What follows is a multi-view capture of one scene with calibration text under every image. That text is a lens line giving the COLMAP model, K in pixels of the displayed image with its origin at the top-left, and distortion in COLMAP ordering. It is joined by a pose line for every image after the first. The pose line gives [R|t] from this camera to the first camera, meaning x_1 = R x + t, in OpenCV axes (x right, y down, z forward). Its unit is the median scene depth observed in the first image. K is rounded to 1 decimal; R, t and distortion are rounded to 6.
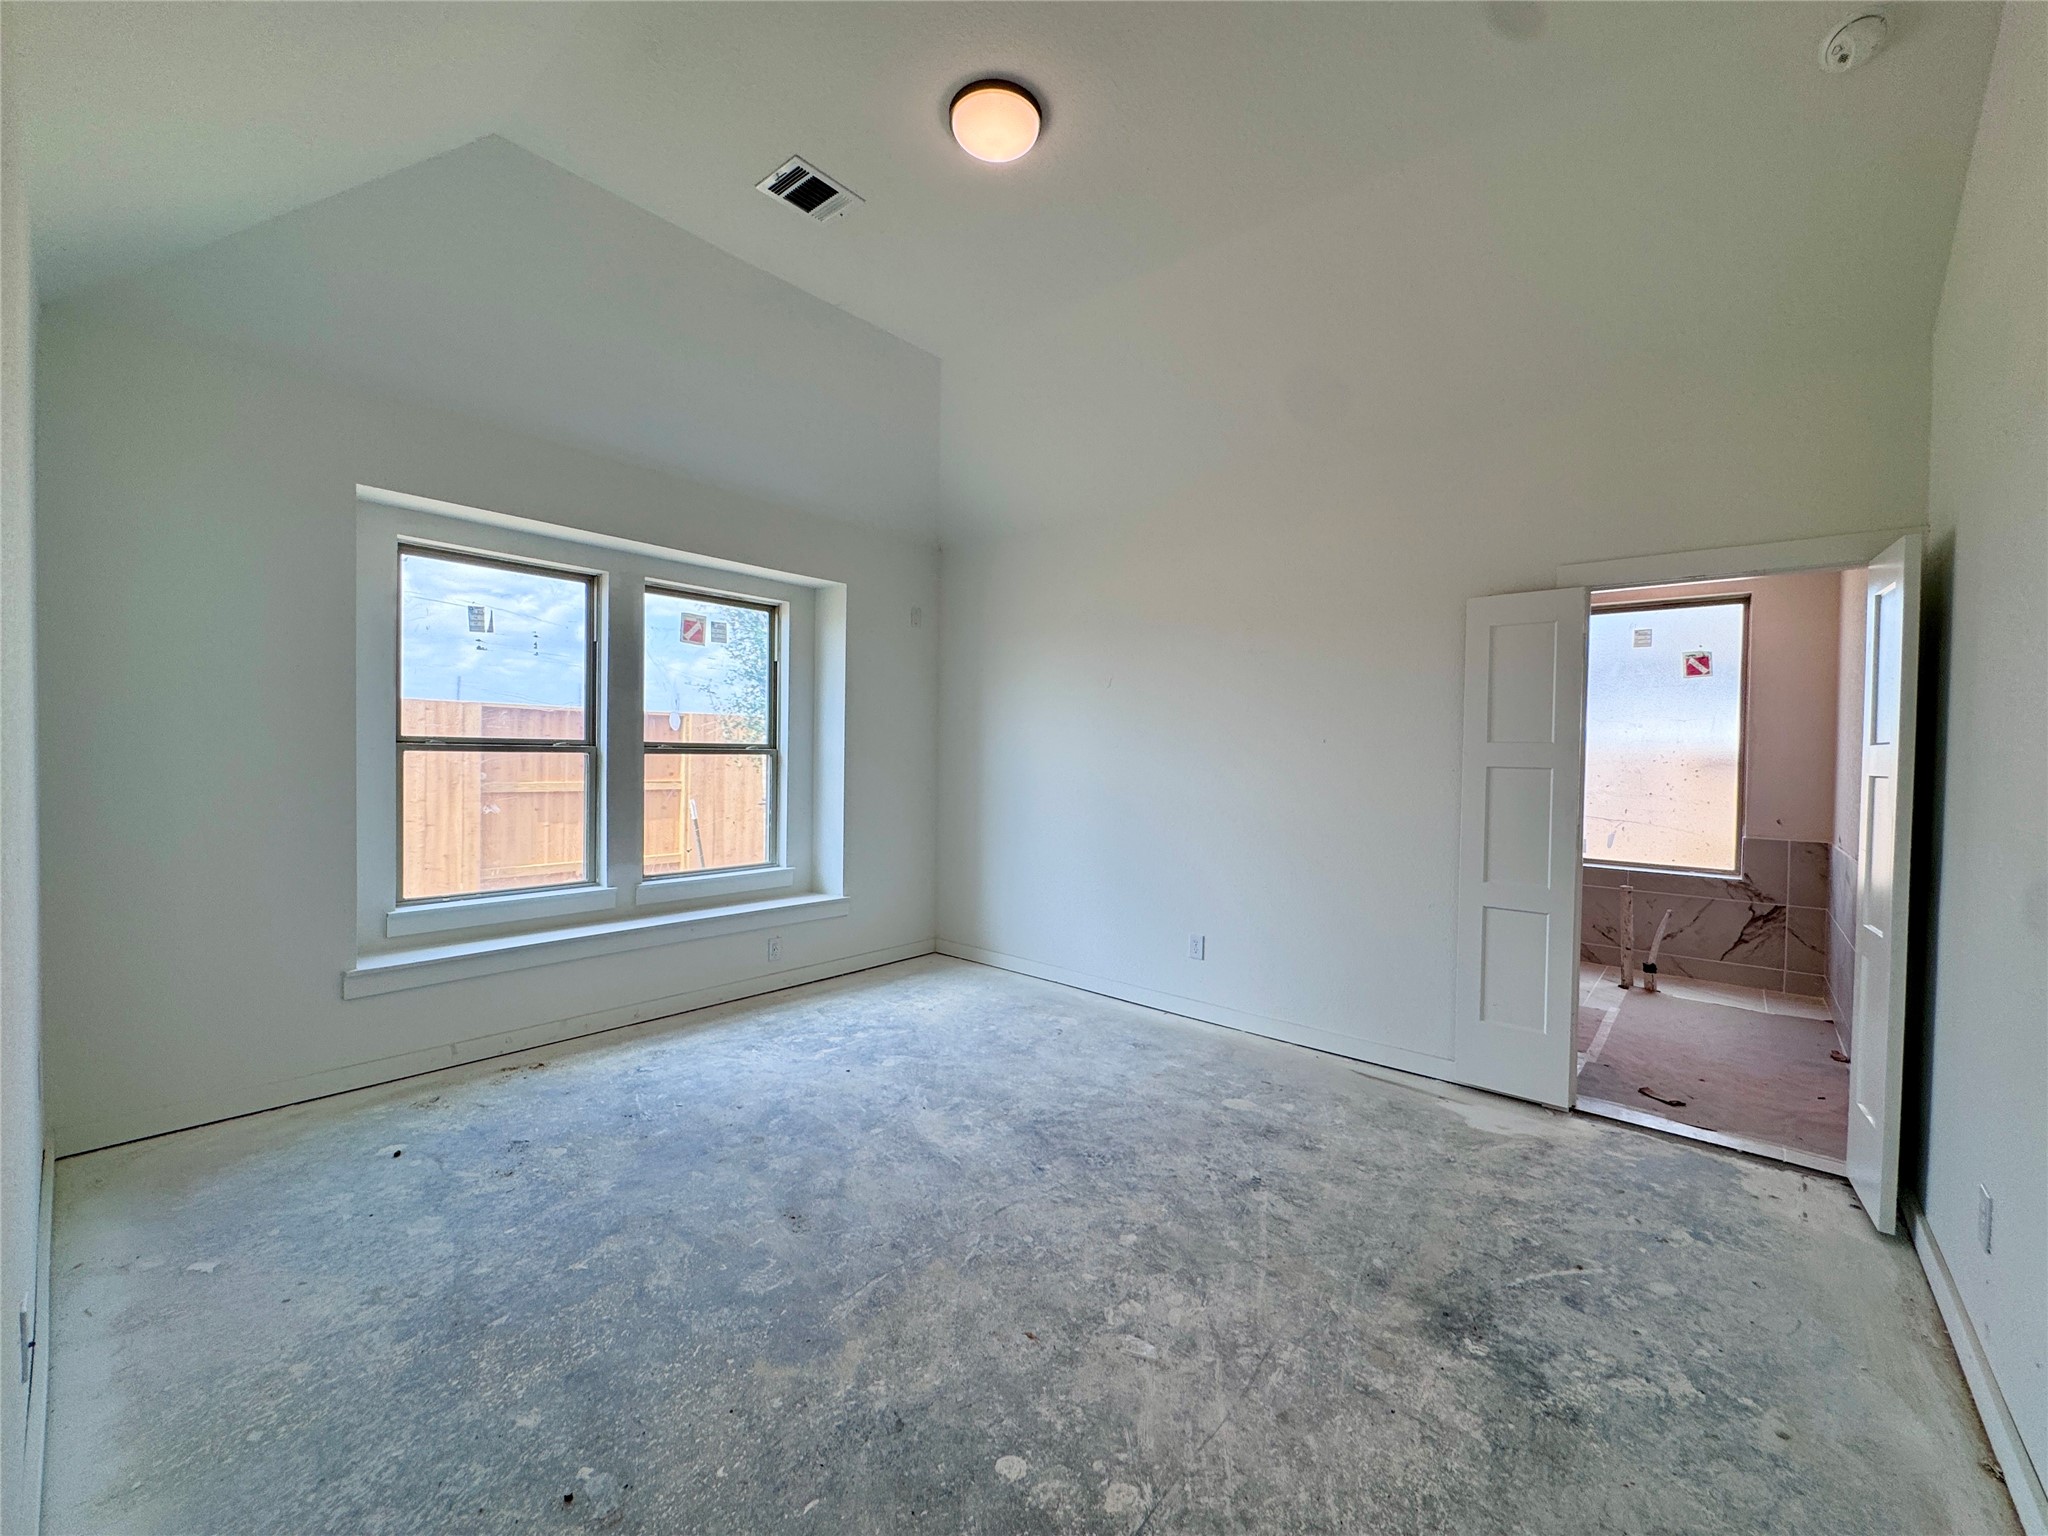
lens RADIAL K [[821.0, 0, 1024.0], [0, 821.0, 768.0], [0, 0, 1]] dist [-0.001698, -0.000072]
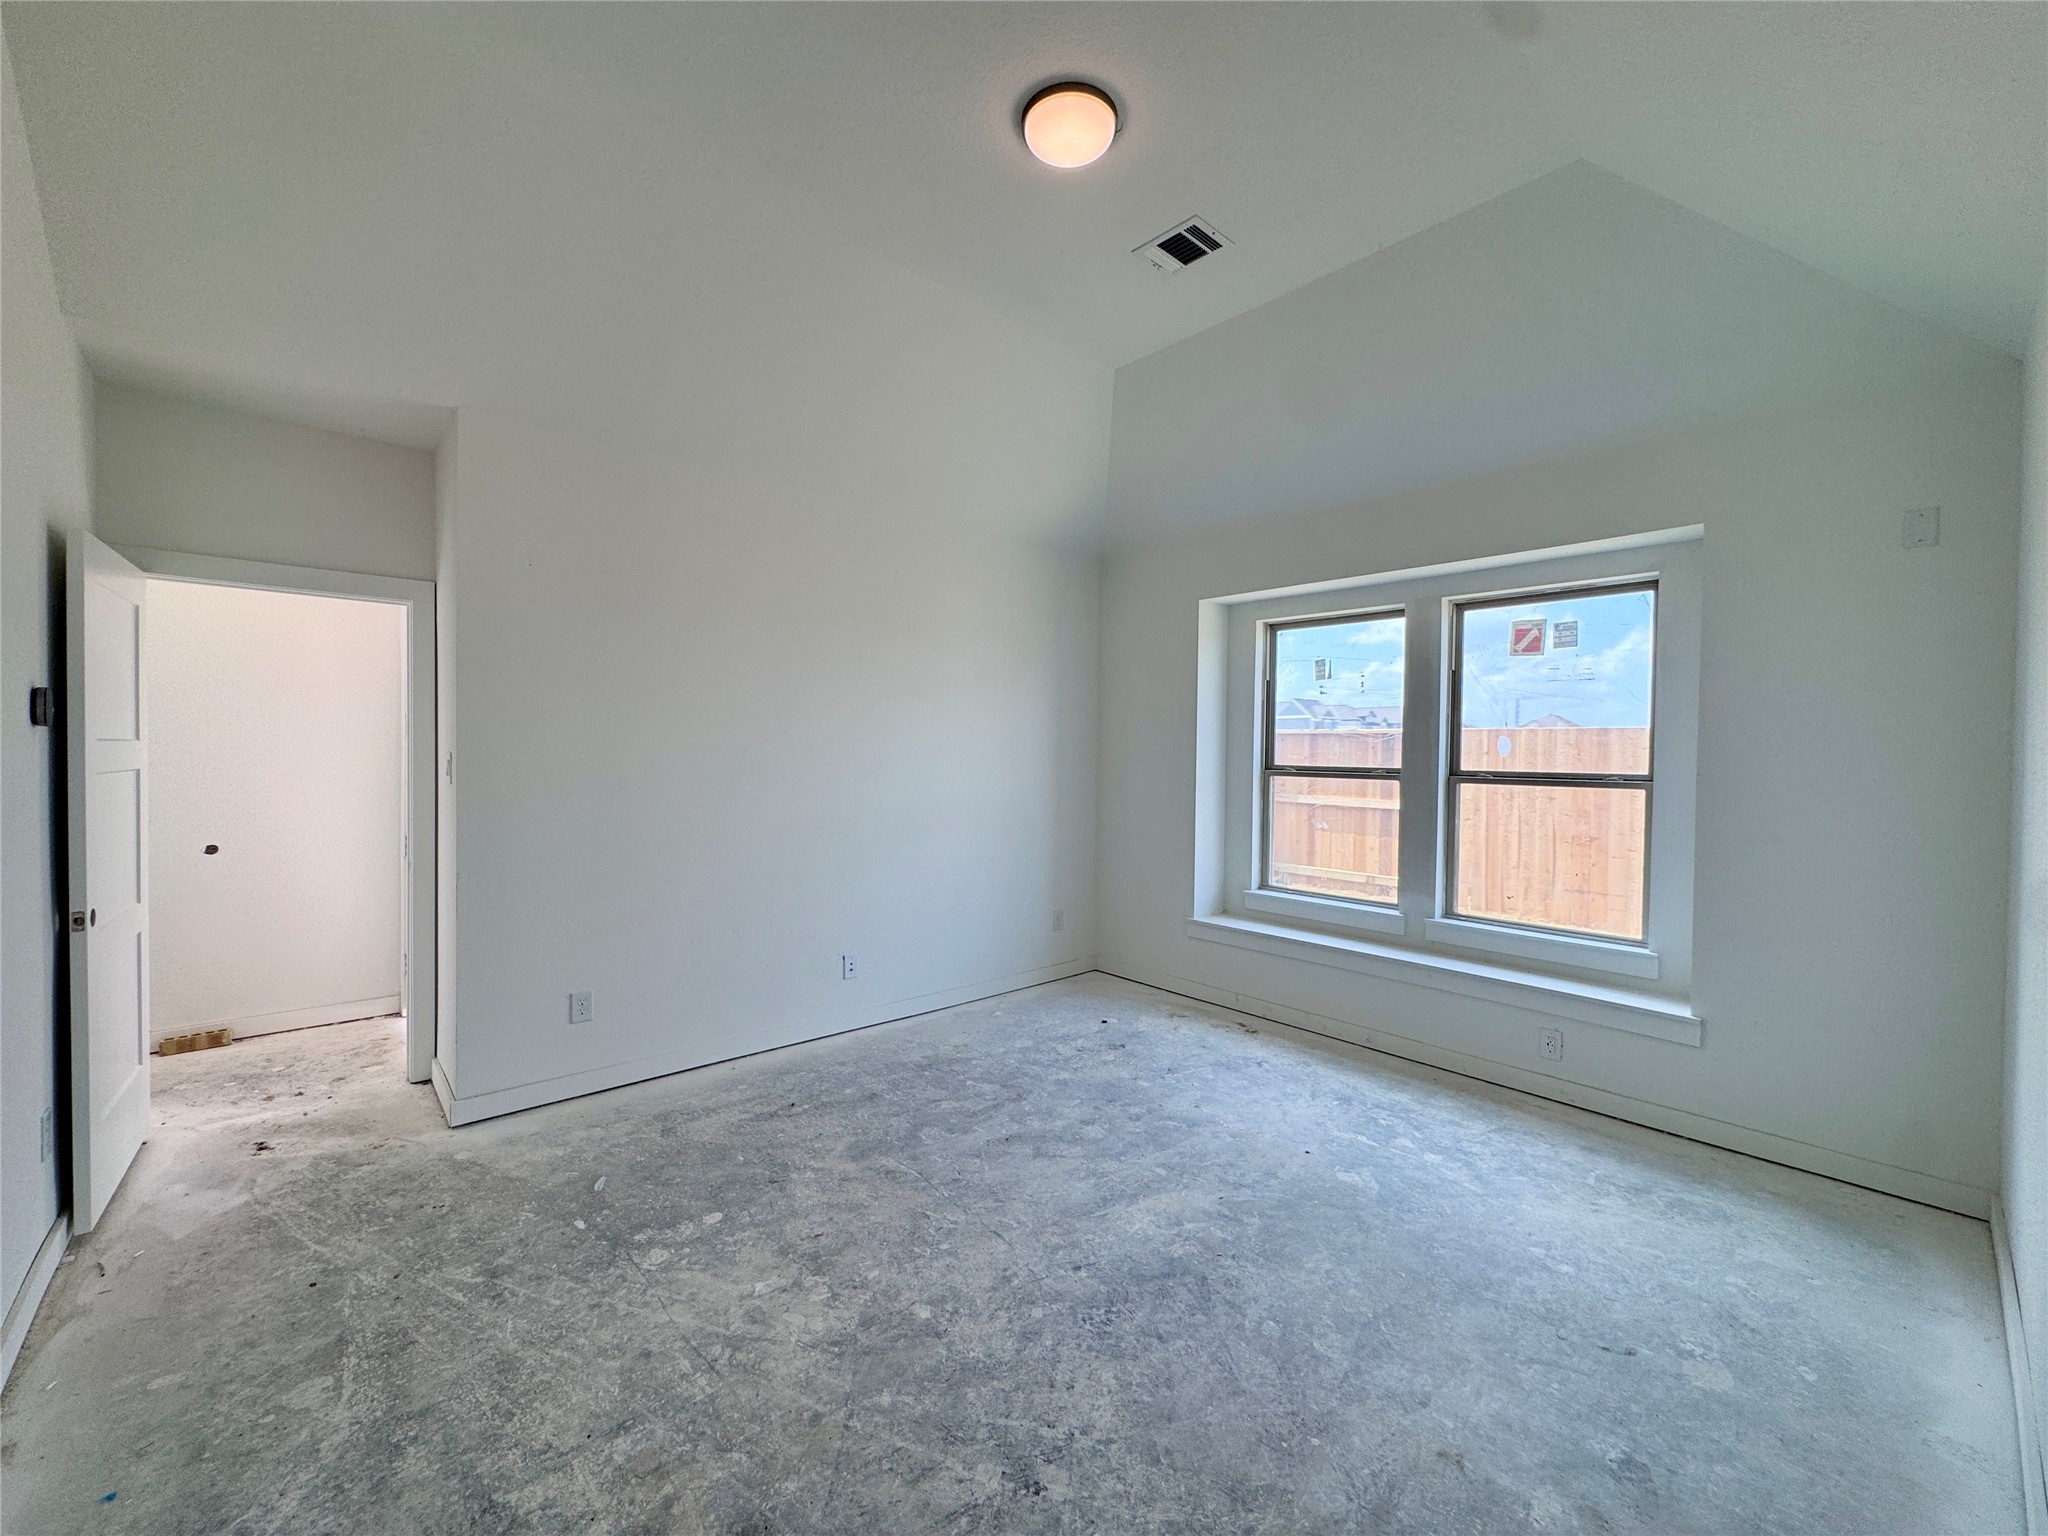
lens RADIAL K [[821.0, 0, 1024.0], [0, 821.0, 768.0], [0, 0, 1]] dist [-0.001698, -0.000072]
pose [[-0.126275, -0.000253, -0.991995, 0.911201], [-0.036262, 0.999333, 0.004361, -0.035776], [0.991332, 0.036523, -0.126200, 1.075130]]
